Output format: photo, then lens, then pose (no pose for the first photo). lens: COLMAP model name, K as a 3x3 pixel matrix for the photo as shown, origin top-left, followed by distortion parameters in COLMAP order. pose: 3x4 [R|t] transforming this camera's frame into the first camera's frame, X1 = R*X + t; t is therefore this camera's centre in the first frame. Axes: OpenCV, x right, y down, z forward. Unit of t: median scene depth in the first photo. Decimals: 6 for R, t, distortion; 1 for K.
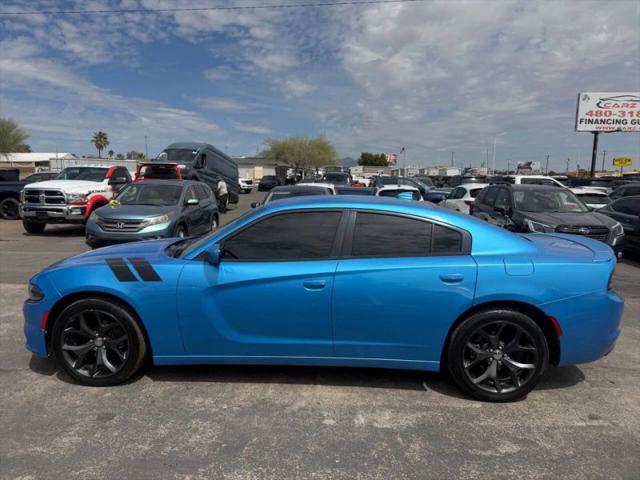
lens RADIAL K [[455.5, 0, 320.0], [0, 455.5, 240.0], [0, 0, 1]] dist [0.004279, -0.004101]
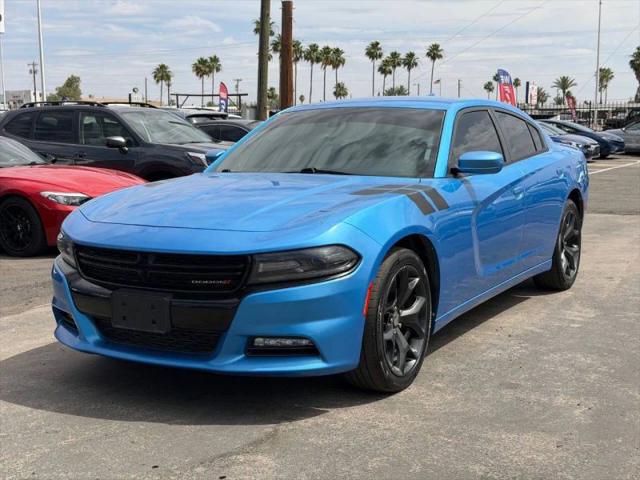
lens RADIAL K [[886.4, 0, 321.0], [0, 886.4, 253.2], [0, 0, 1]] dist [0.135123, -0.089878]
pose [[0.445766, -0.143719, 0.883537, -1.650712], [0.126187, 0.987260, 0.096926, -0.001297], [-0.886211, 0.068285, 0.458222, 0.531222]]
